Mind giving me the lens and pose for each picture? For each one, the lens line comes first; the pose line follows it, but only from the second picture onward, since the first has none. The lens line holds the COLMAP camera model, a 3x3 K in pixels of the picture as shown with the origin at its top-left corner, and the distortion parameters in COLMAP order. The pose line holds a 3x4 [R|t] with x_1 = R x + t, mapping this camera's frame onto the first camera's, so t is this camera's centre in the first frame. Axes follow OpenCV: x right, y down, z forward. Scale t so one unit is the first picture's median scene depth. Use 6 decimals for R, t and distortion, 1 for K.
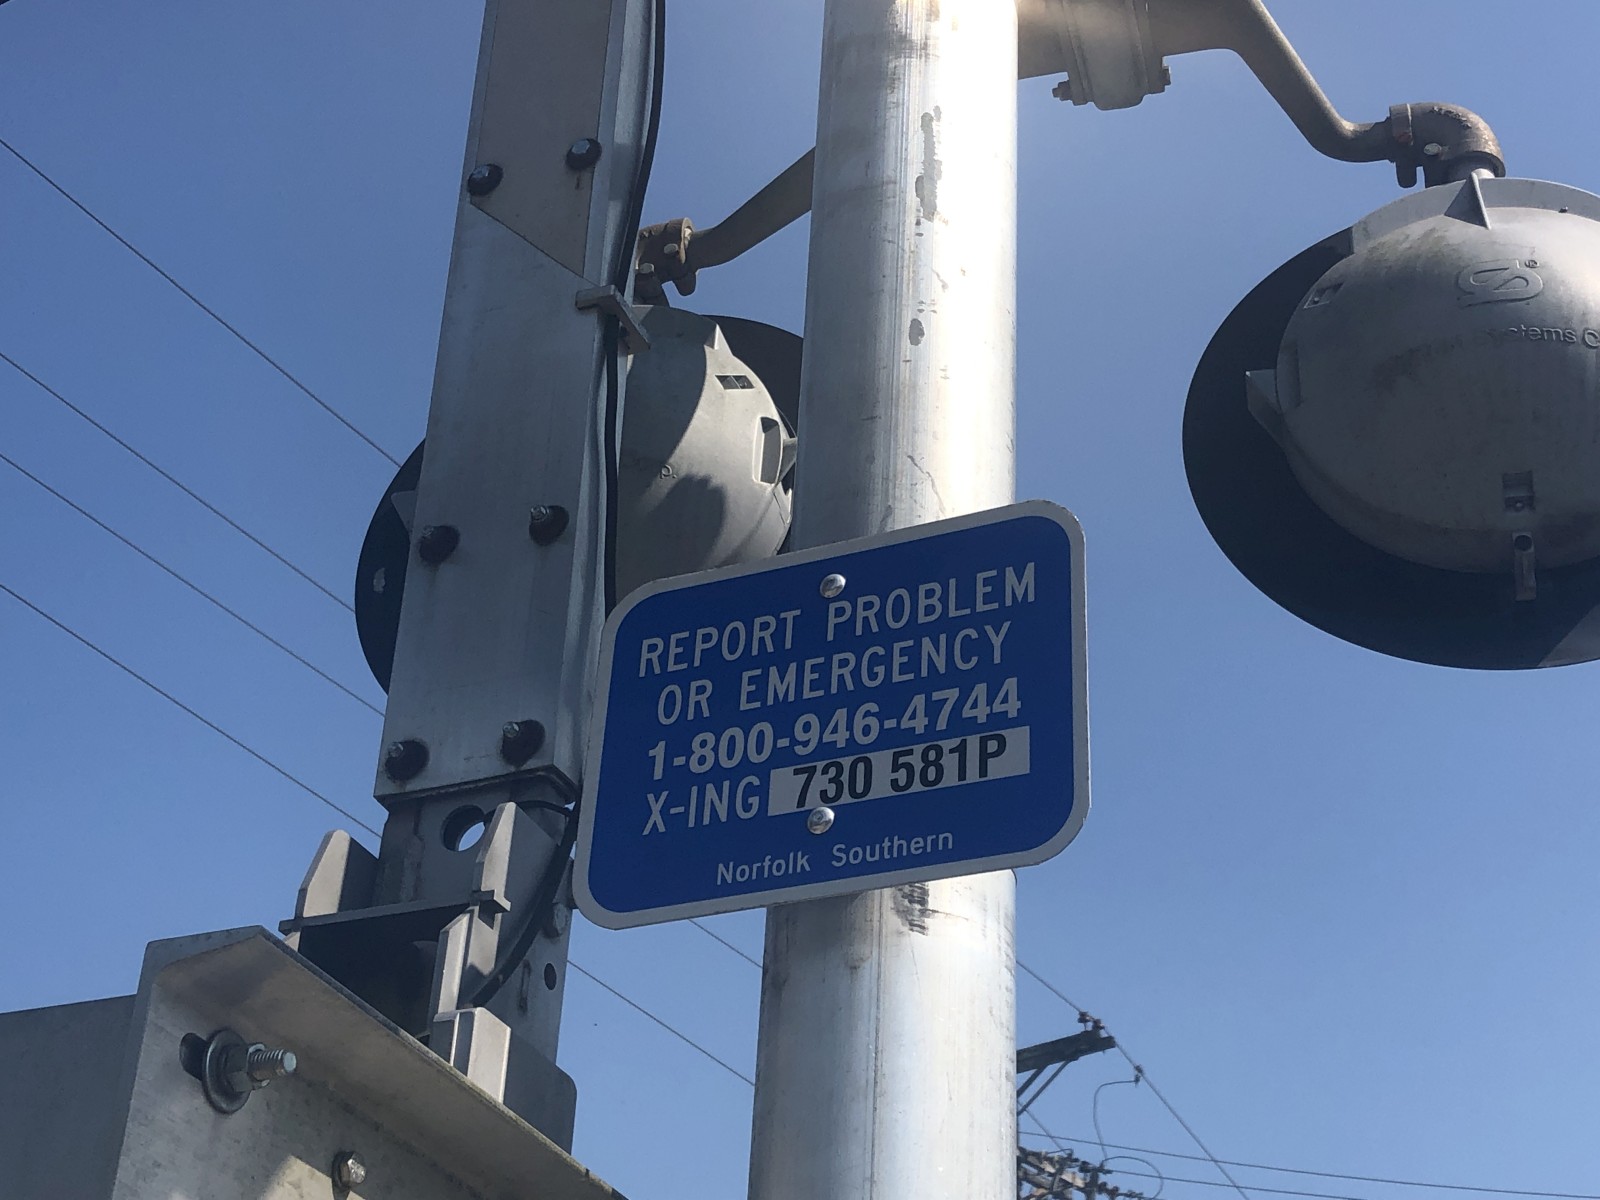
lens RADIAL K [[2375.1, 0, 800.0], [0, 2375.1, 600.0], [0, 0, 1]] dist [0.195442, -0.797719]
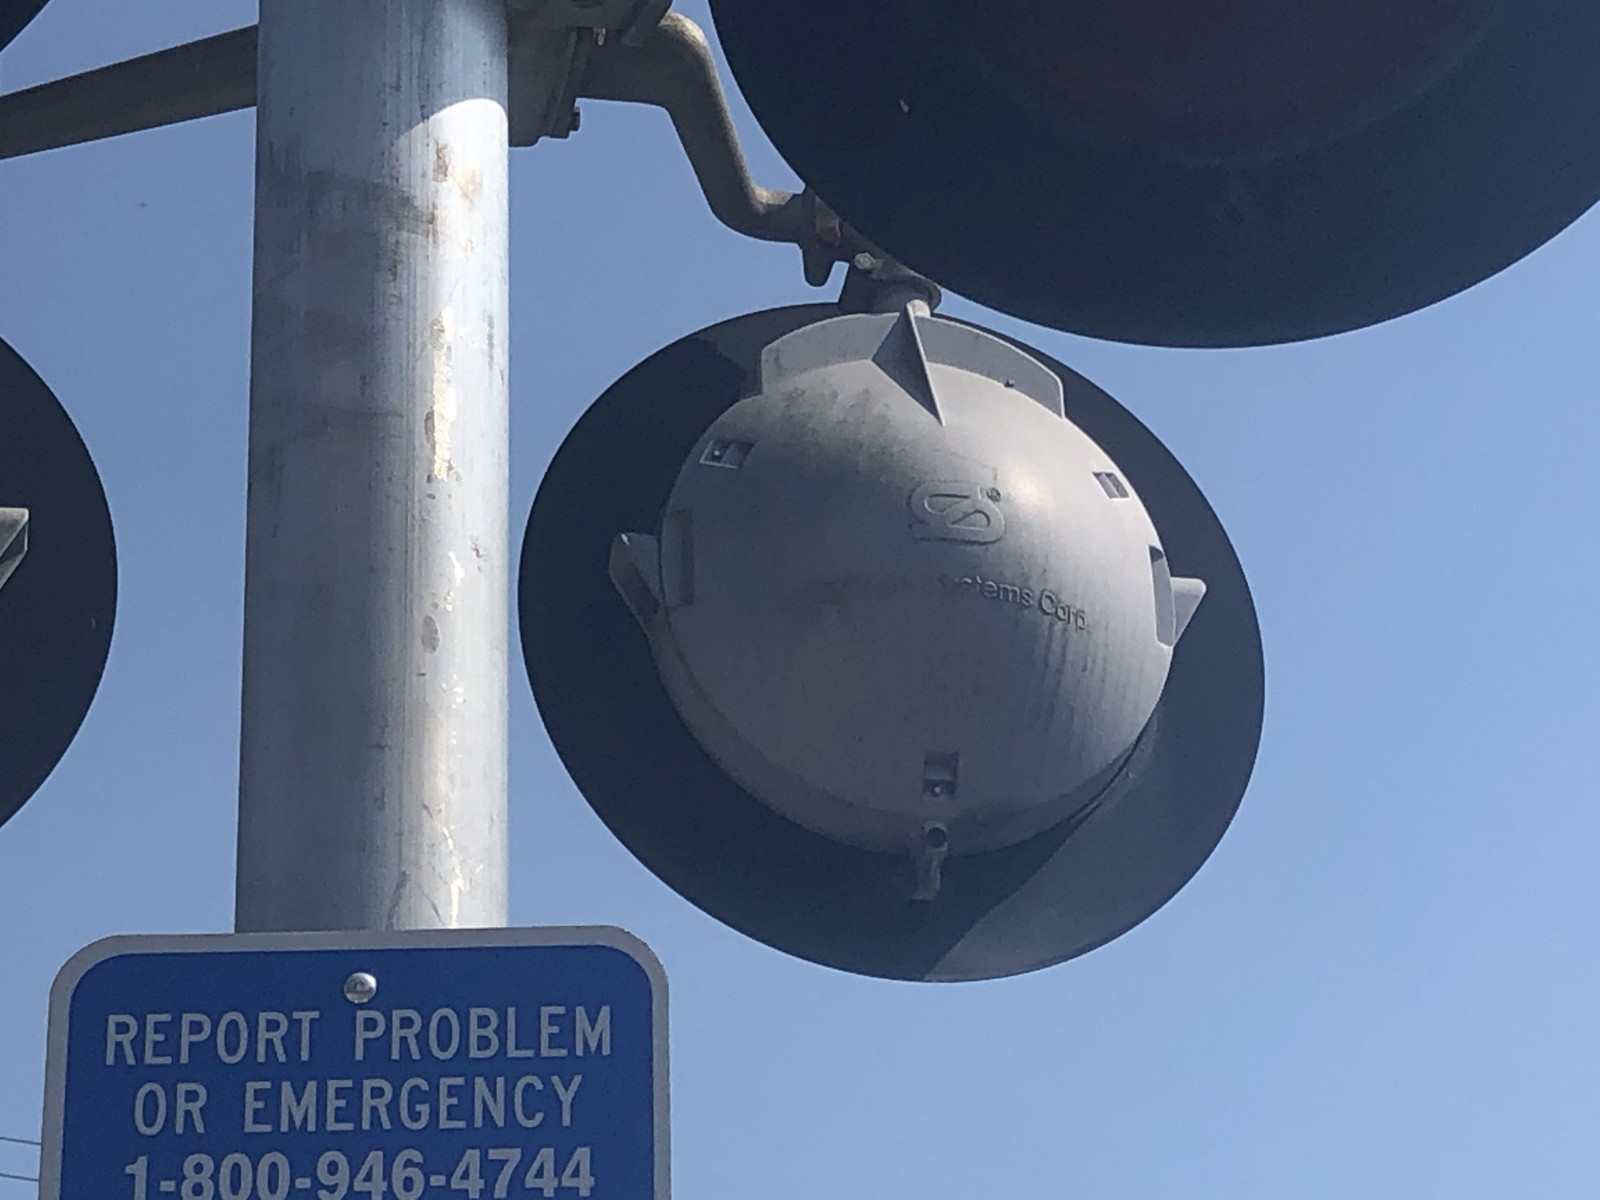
lens RADIAL K [[4513.2, 0, 800.0], [0, 4513.2, 600.0], [0, 0, 1]] dist [0.382629, -3.033154]
pose [[0.900252, 0.121061, 0.418199, -0.557539], [-0.174905, 0.980206, 0.092765, -0.330213], [-0.398691, -0.156657, 0.903606, -0.529698]]
